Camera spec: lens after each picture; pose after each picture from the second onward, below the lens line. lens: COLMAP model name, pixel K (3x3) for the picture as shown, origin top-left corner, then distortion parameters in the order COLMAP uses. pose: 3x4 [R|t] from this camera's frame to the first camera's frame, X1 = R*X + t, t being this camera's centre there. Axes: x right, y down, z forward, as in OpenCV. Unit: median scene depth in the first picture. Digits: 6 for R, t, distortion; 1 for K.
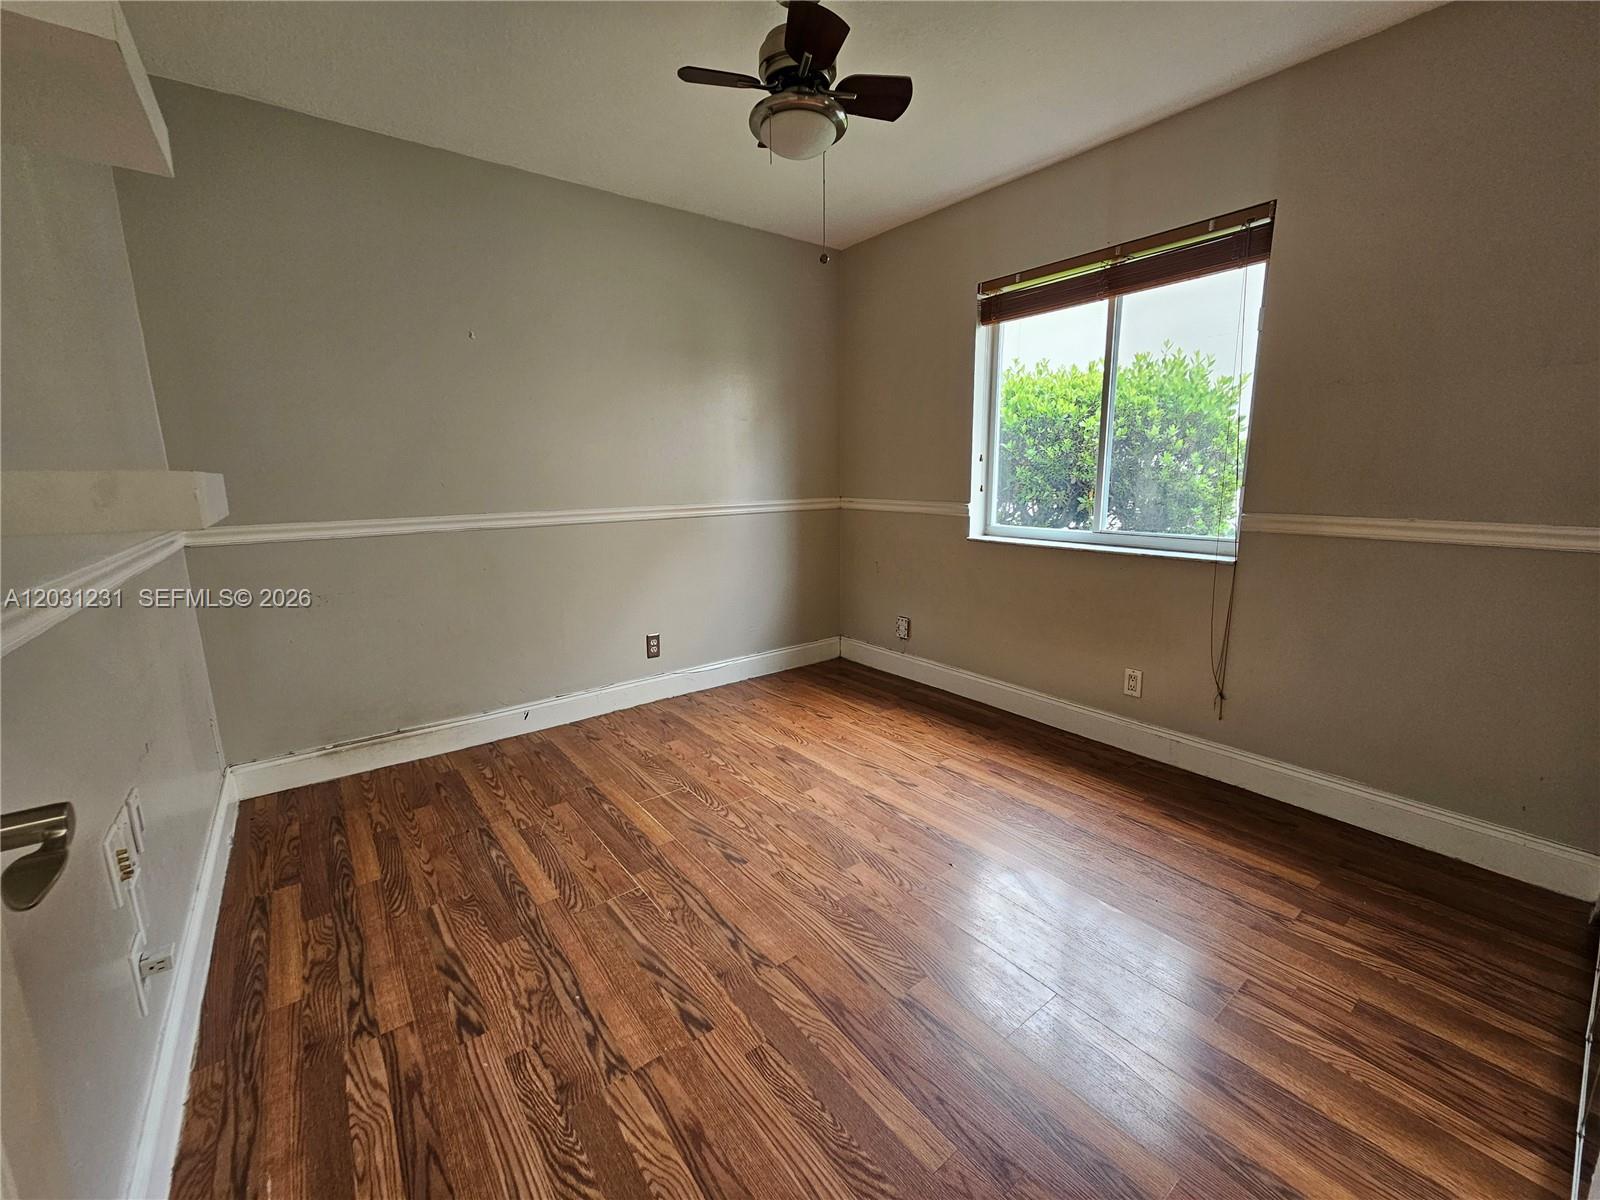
lens RADIAL K [[652.6, 0, 805.9], [0, 652.6, 597.3], [0, 0, 1]] dist [-0.000691, -0.000273]
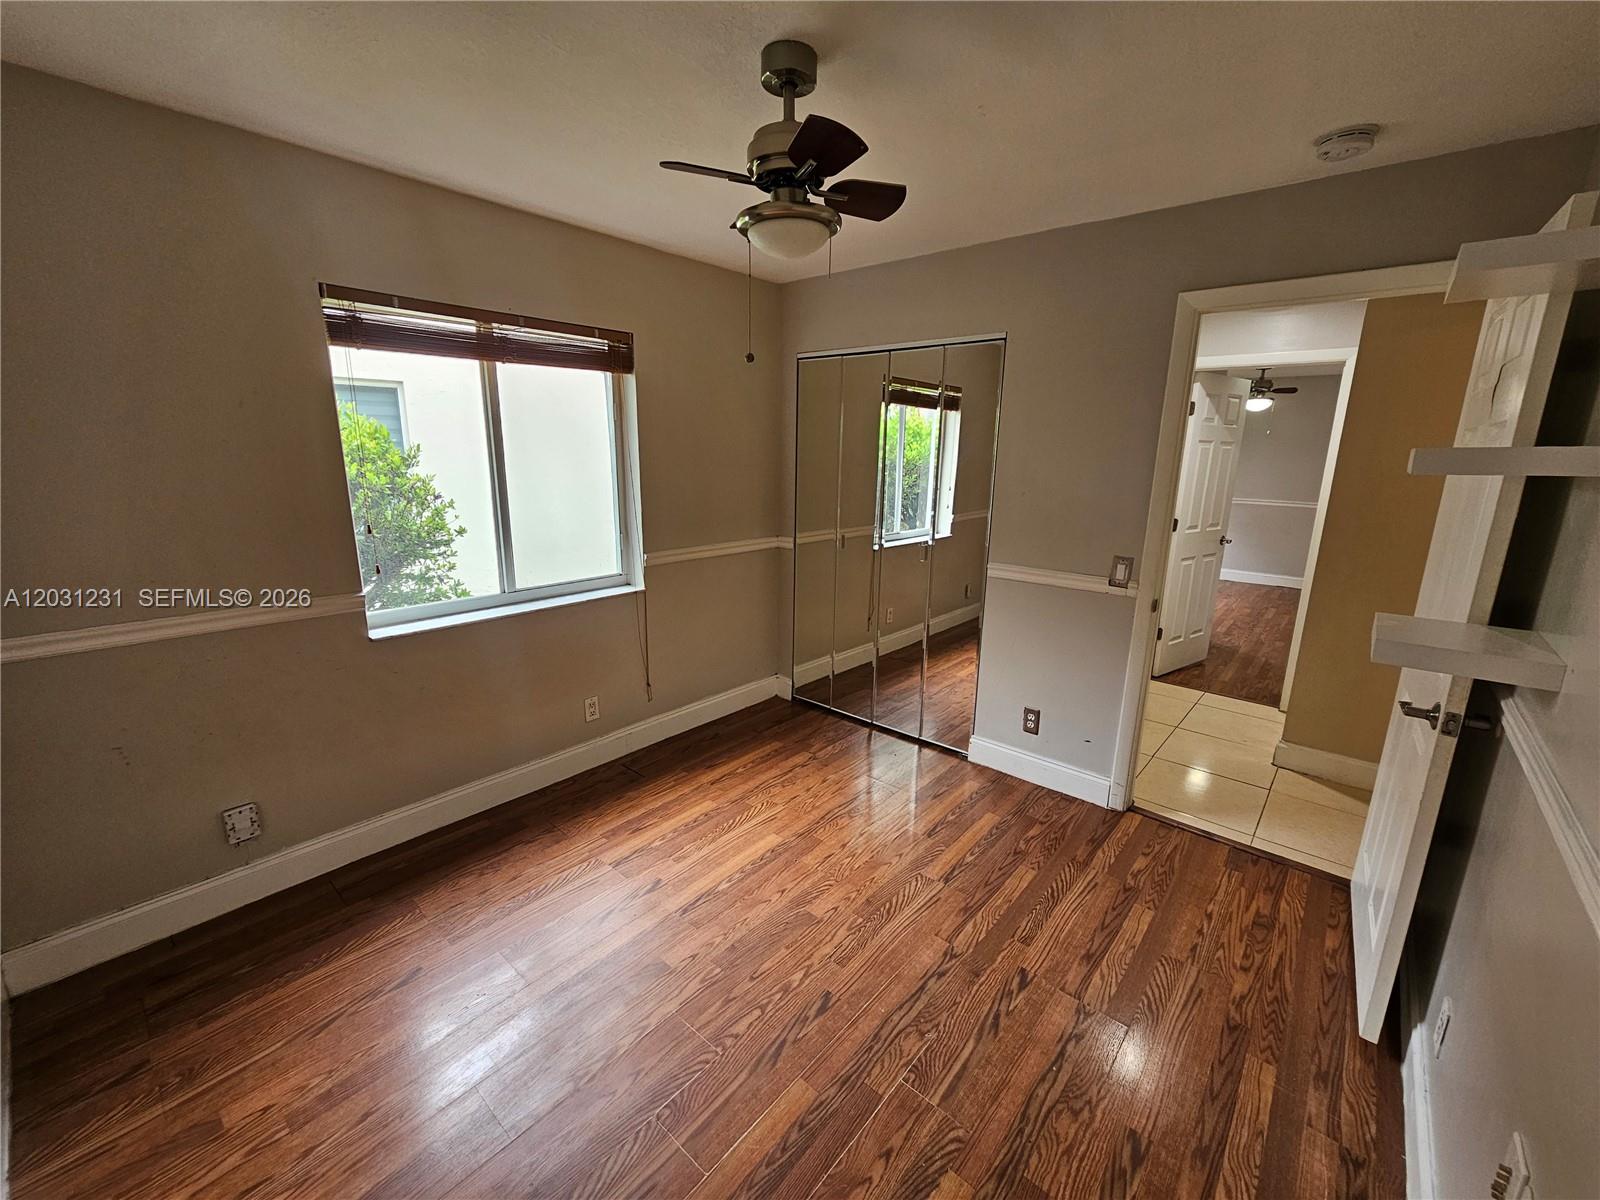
lens RADIAL K [[652.6, 0, 805.9], [0, 652.6, 597.3], [0, 0, 1]] dist [-0.000691, -0.000273]
pose [[-0.198642, -0.213452, 0.956546, -0.947645], [0.172015, 0.953252, 0.248439, -0.415837], [-0.964859, 0.213891, -0.152639, 1.147341]]
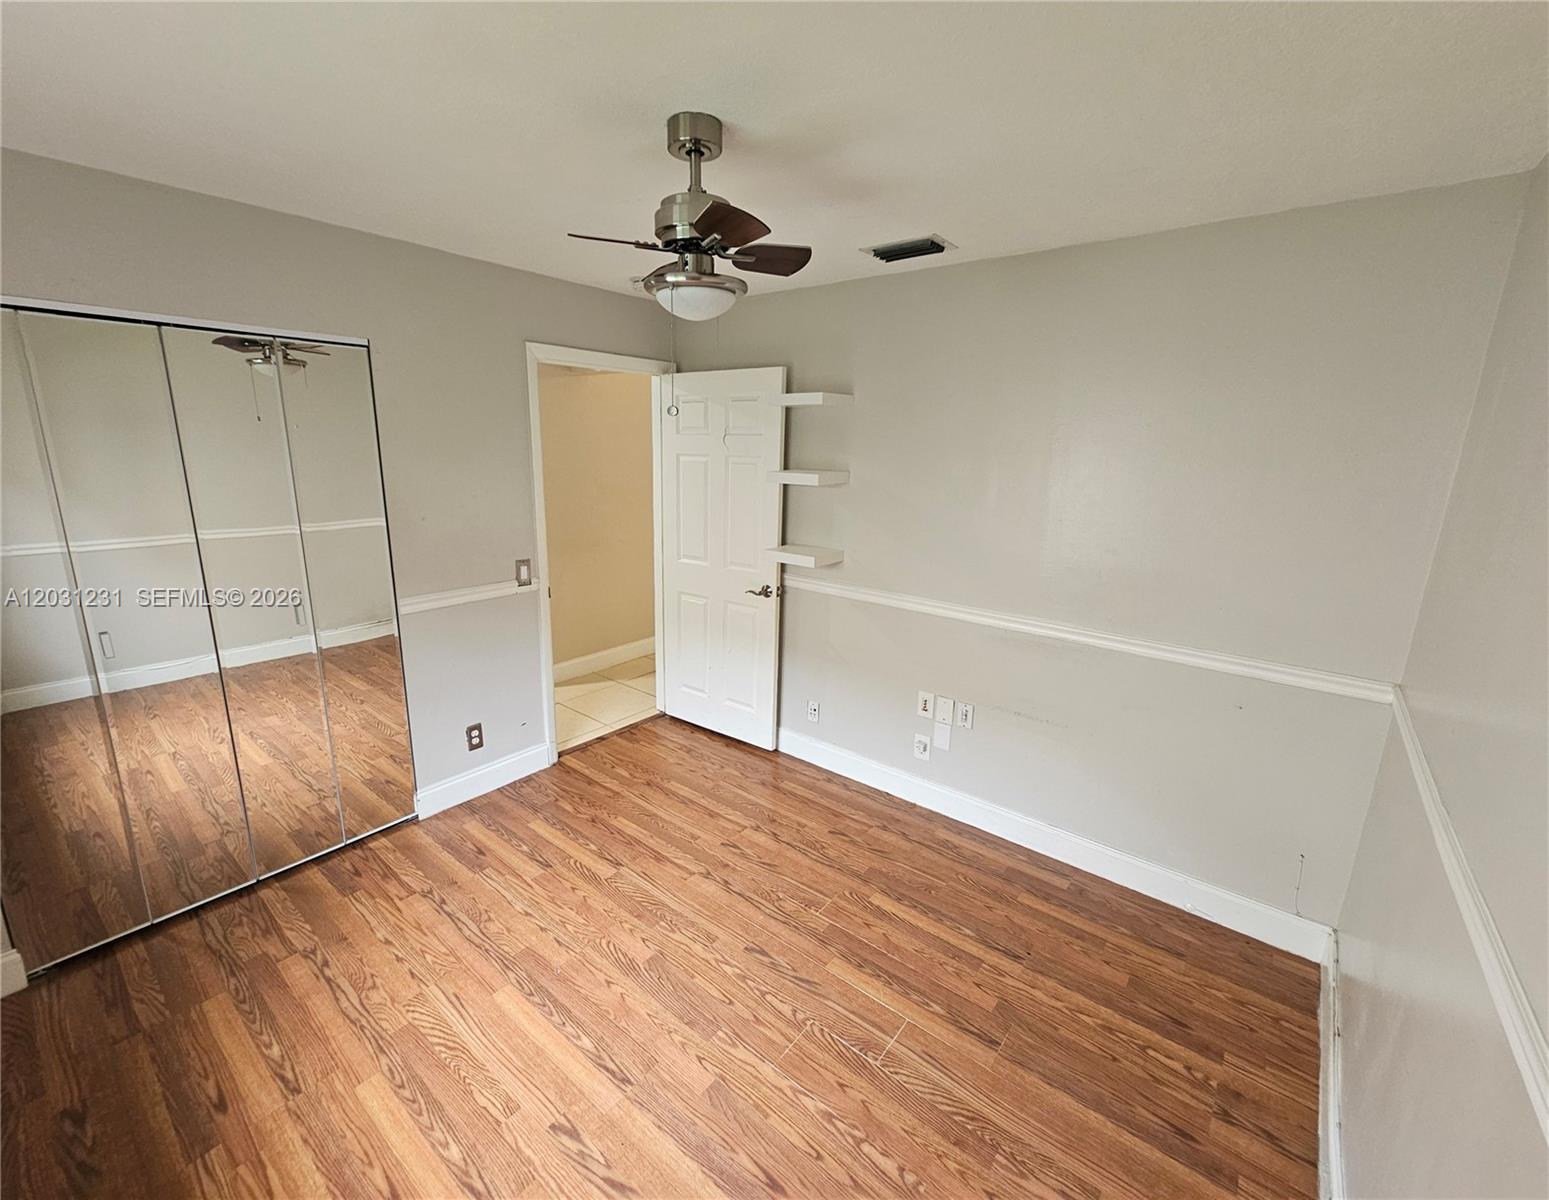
lens RADIAL K [[650.8, 0, 750.9], [0, 650.8, 597.2], [0, 0, 1]] dist [-0.000127, -0.000076]
pose [[-0.976679, 0.041380, -0.210678, 0.119330], [-0.050056, 0.910326, 0.410854, -0.659136], [0.208787, 0.411819, -0.887025, 1.902600]]
